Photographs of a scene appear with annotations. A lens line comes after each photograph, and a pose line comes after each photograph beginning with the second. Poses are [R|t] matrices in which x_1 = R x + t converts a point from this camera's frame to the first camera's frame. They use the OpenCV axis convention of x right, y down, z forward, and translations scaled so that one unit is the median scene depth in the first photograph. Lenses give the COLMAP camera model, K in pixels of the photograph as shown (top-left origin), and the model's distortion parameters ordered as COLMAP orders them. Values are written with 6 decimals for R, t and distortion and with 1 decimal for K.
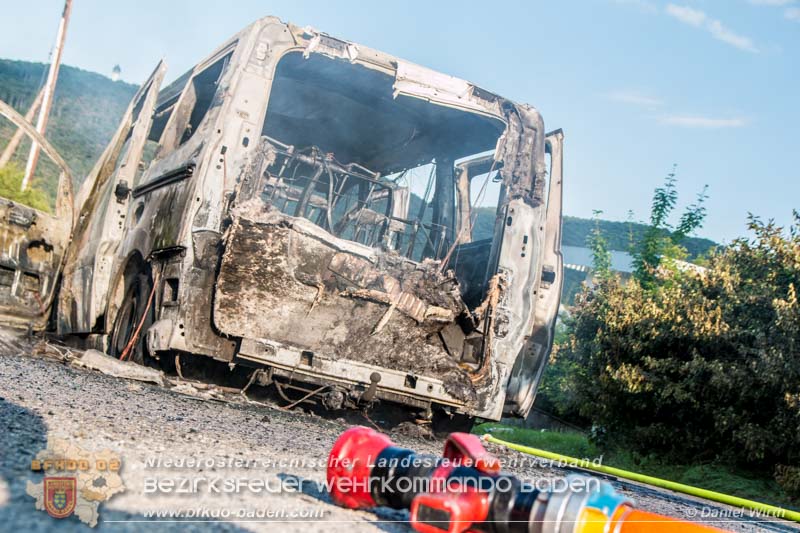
lens RADIAL K [[1201.8, 0, 400.9], [0, 1201.8, 271.7], [0, 0, 1]] dist [0.135460, 0.000000]
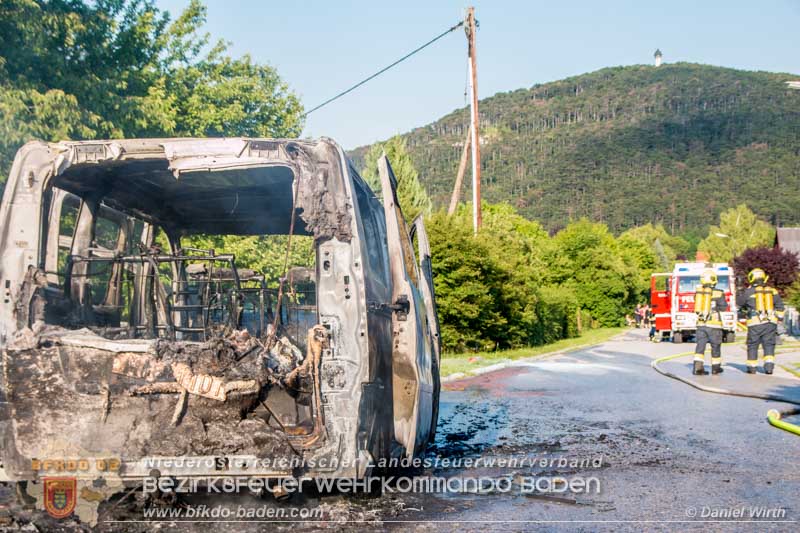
lens RADIAL K [[1201.8, 0, 401.0], [0, 1201.8, 271.6], [0, 0, 1]] dist [0.135460, 0.000000]
pose [[0.852881, -0.241264, -0.463019, 0.607164], [0.248826, 0.967466, -0.045777, 0.021340], [0.458999, -0.076168, 0.885166, 0.210295]]
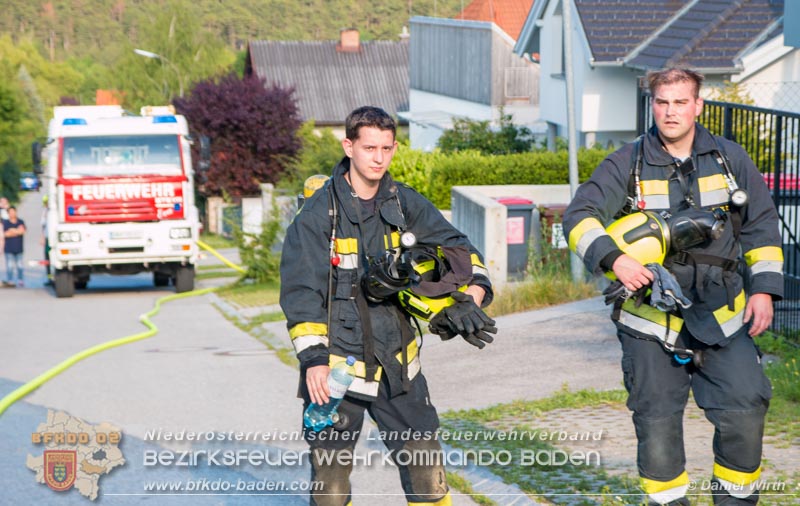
lens RADIAL K [[2125.0, 0, 400.8], [0, 2125.0, 254.6], [0, 0, 1]] dist [0.524431, 0.000000]
pose [[0.960326, -0.247042, -0.129400, 0.029587], [0.261333, 0.959156, 0.108286, 0.051131], [0.097363, -0.137807, 0.985662, 2.377759]]
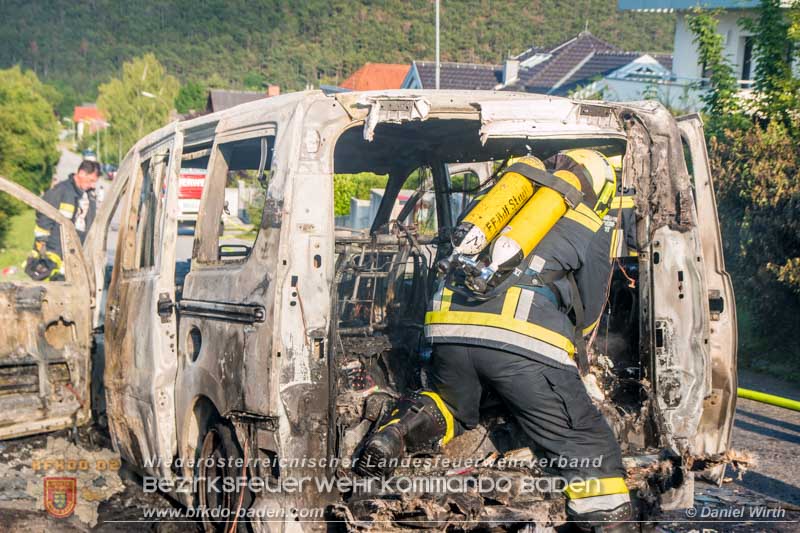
lens RADIAL K [[1516.5, 0, 401.4], [0, 1516.5, 266.1], [0, 0, 1]] dist [0.239936, 0.000000]
pose [[0.978115, -0.202075, -0.049559, -0.025171], [0.207297, 0.966894, 0.148812, -0.232668], [0.017847, -0.155829, 0.987623, 0.015586]]
